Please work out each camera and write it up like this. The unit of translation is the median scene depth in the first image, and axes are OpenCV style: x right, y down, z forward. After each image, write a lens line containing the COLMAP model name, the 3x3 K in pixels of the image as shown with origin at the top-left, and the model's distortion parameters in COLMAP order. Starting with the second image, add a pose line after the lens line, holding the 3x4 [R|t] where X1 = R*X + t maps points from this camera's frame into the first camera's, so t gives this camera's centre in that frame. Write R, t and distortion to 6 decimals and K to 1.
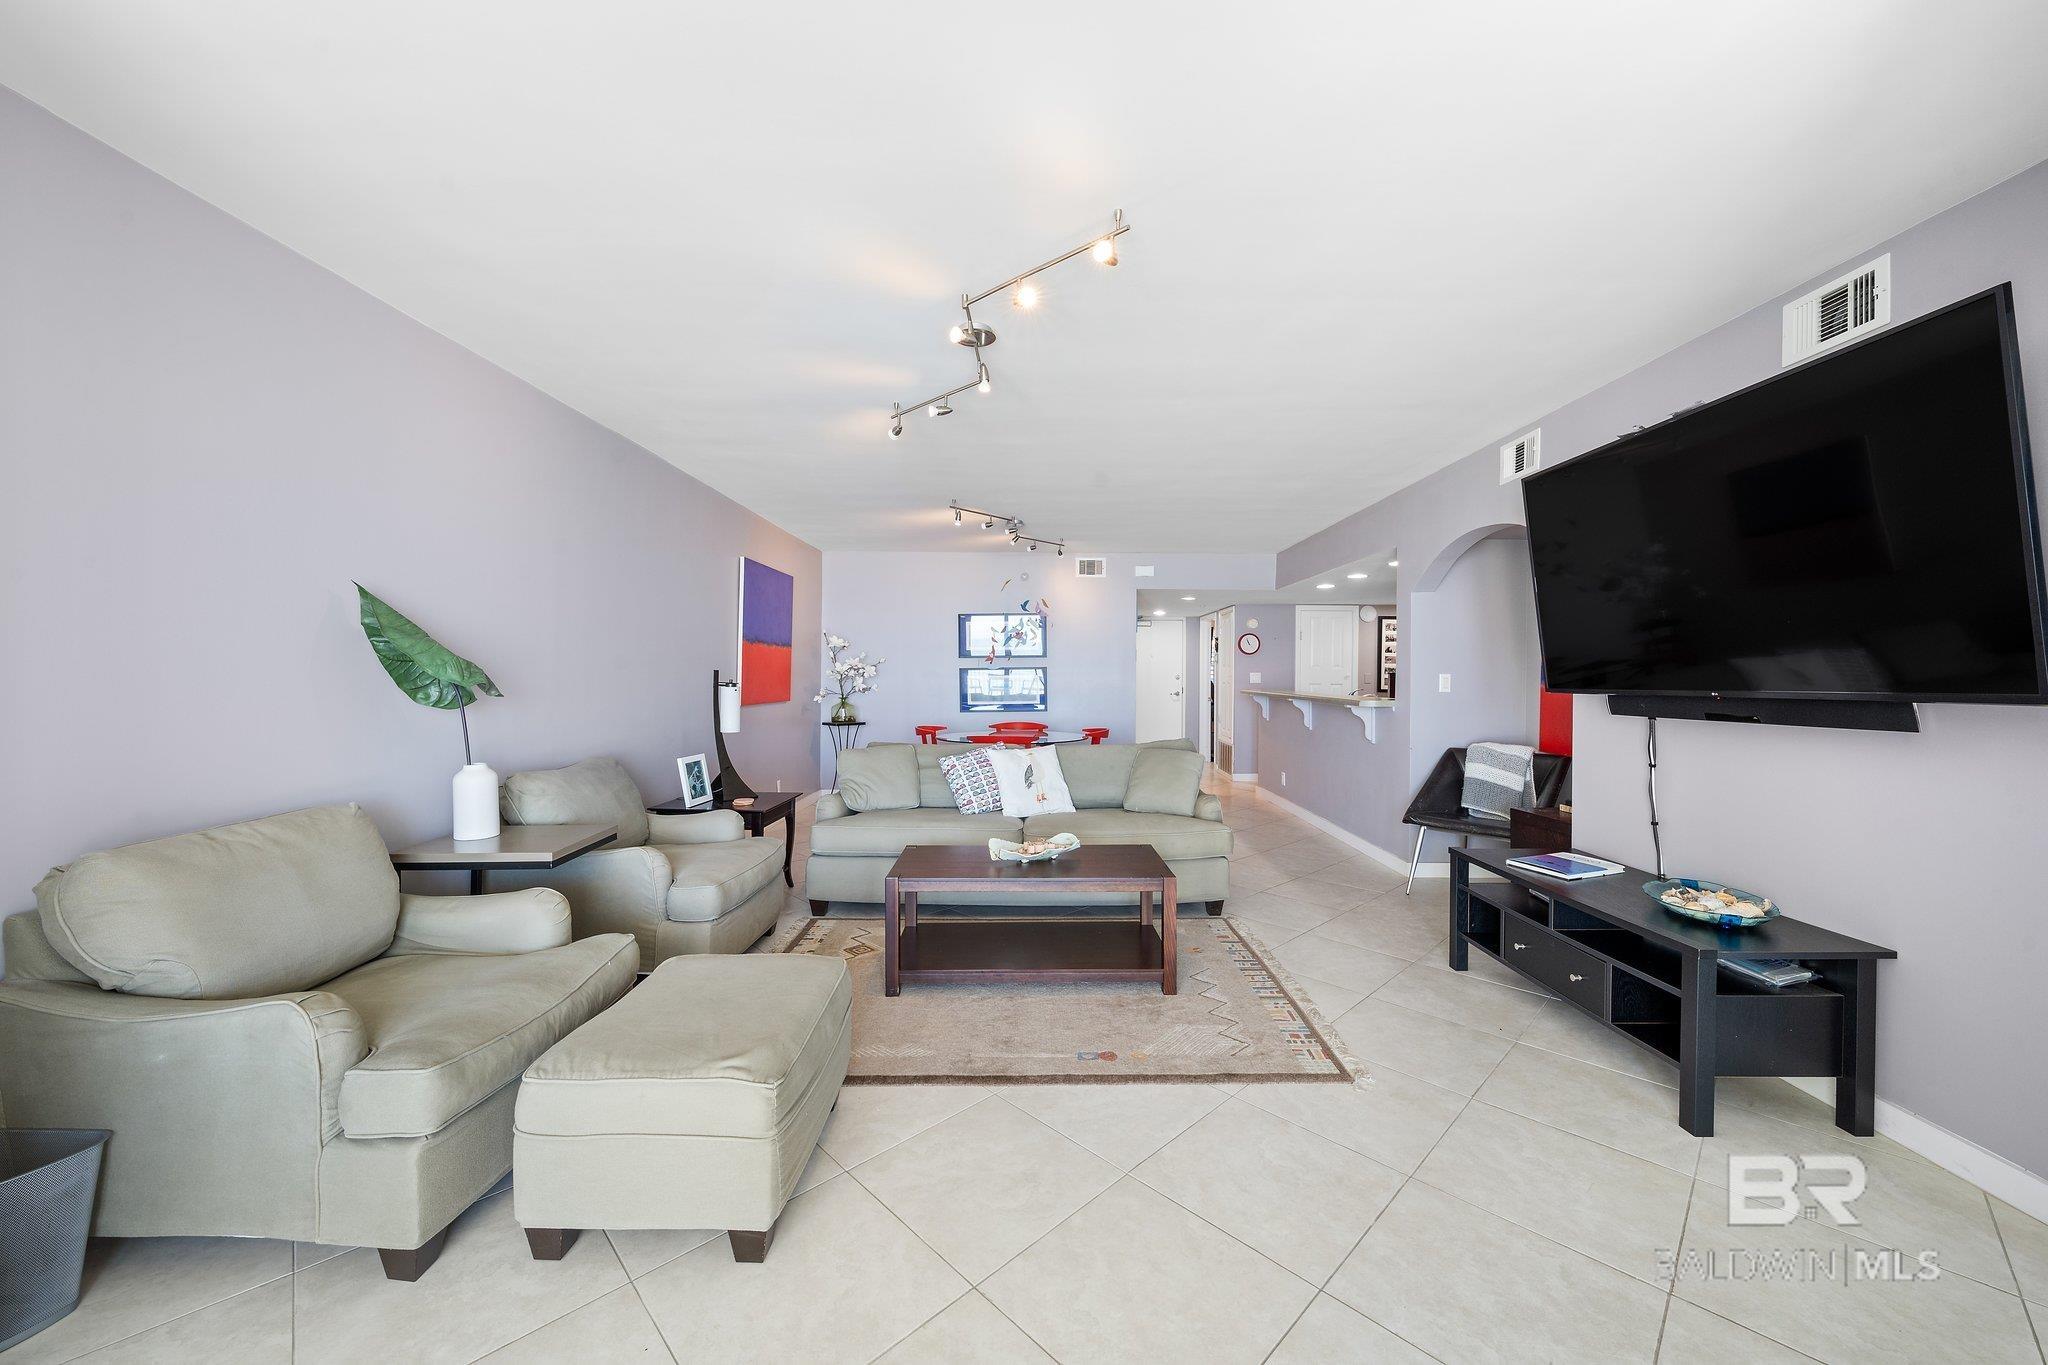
lens RADIAL K [[751.7, 0, 1034.1], [0, 751.7, 674.8], [0, 0, 1]] dist [-0.001425, -0.000029]
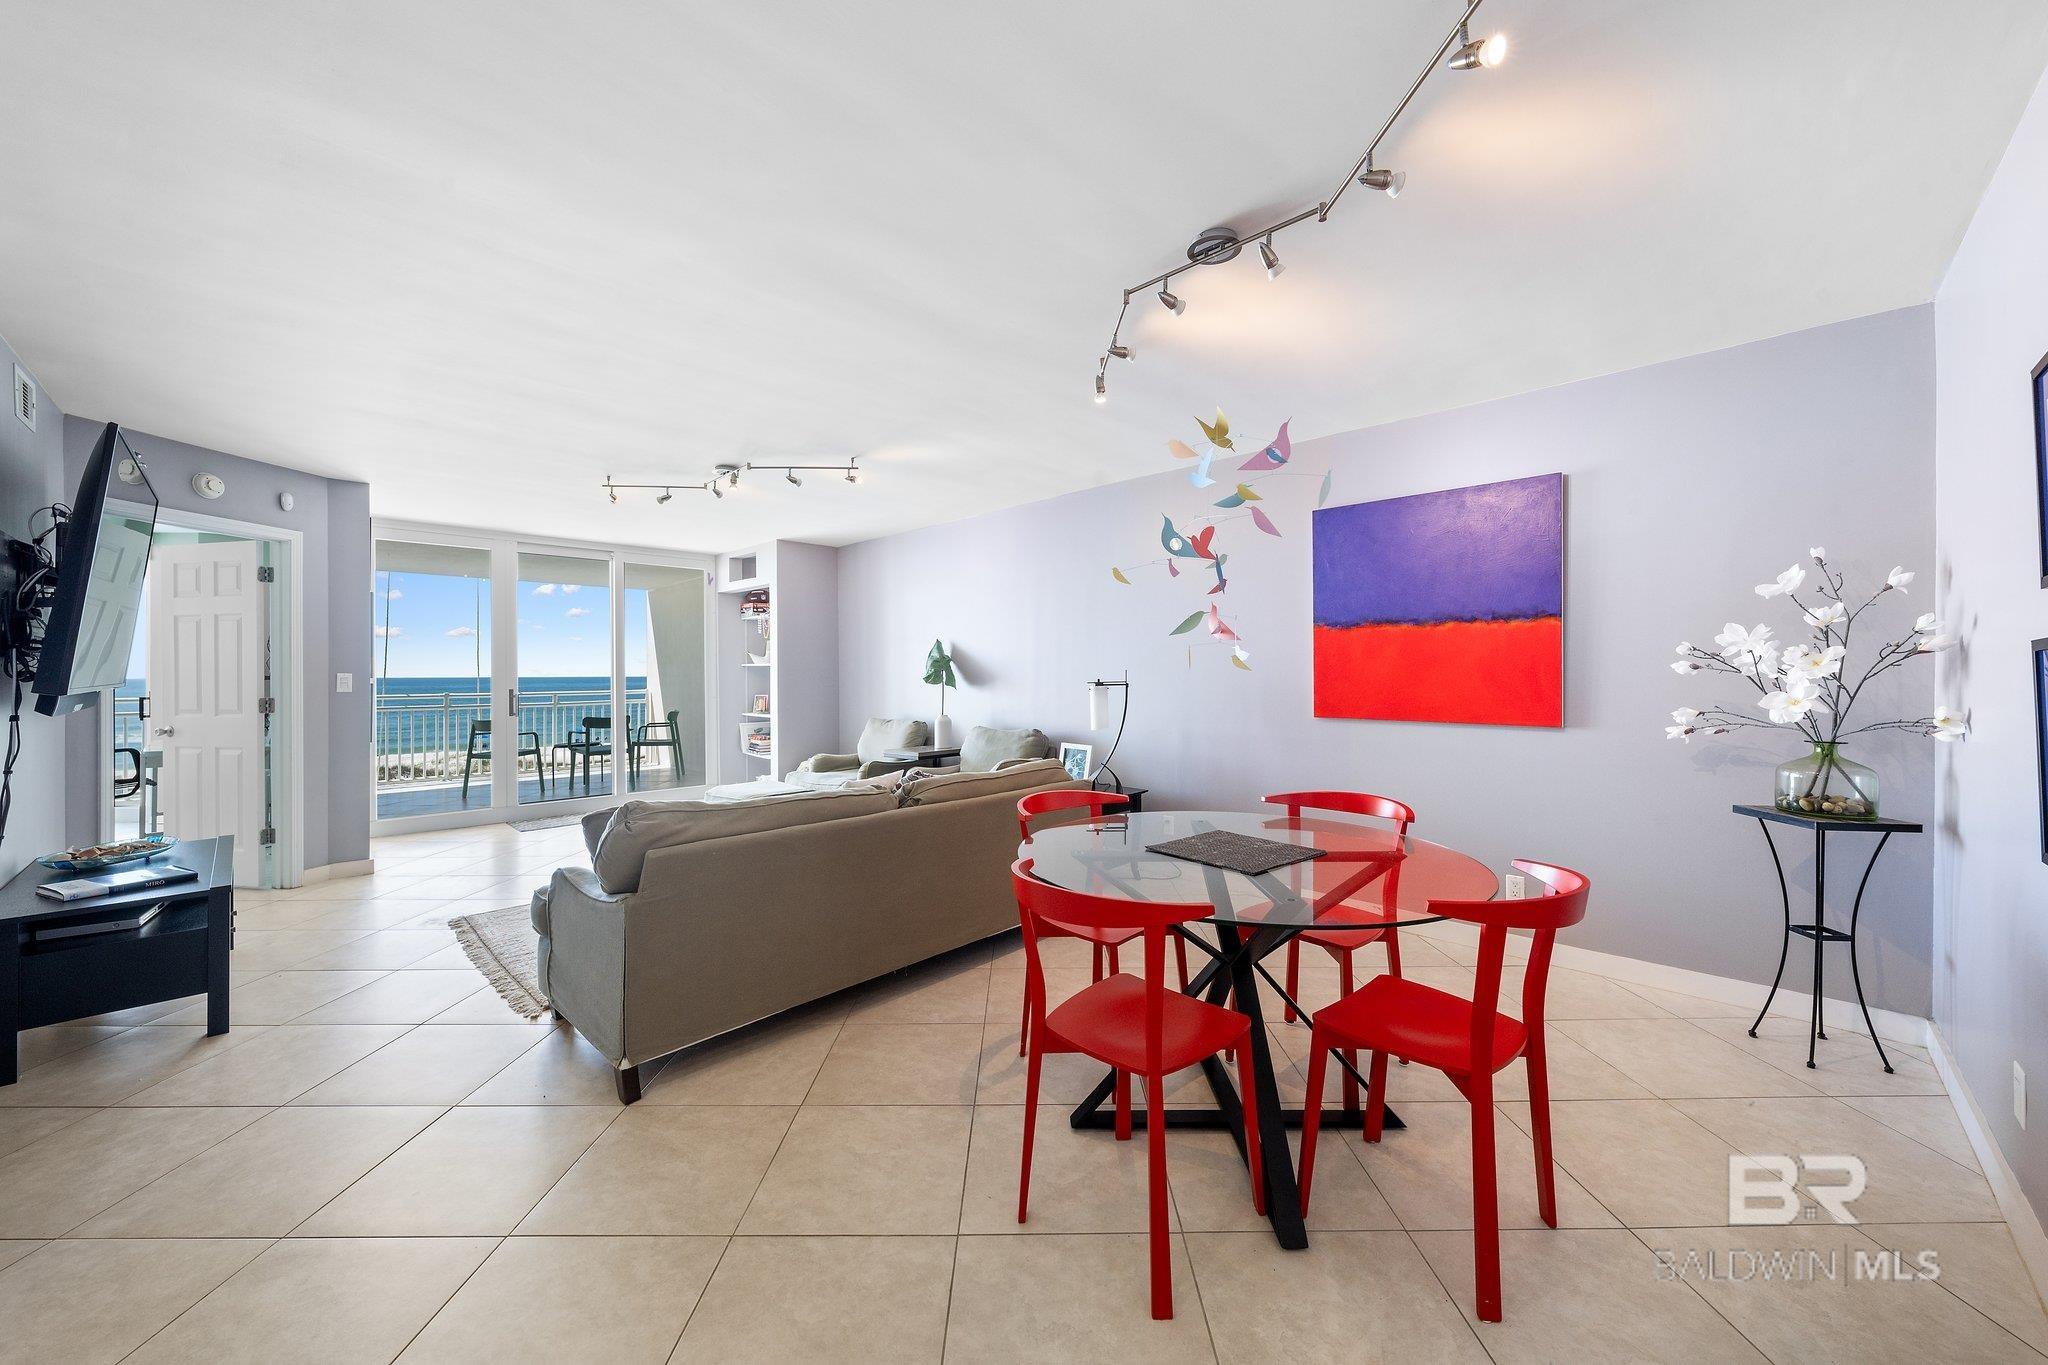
lens RADIAL K [[751.7, 0, 1034.1], [0, 751.7, 674.8], [0, 0, 1]] dist [-0.001425, -0.000029]
pose [[-0.699799, -0.000954, -0.714339, 0.394159], [-0.000579, 1.000000, -0.000767, 0.001767], [0.714340, -0.000123, -0.699799, 1.650874]]
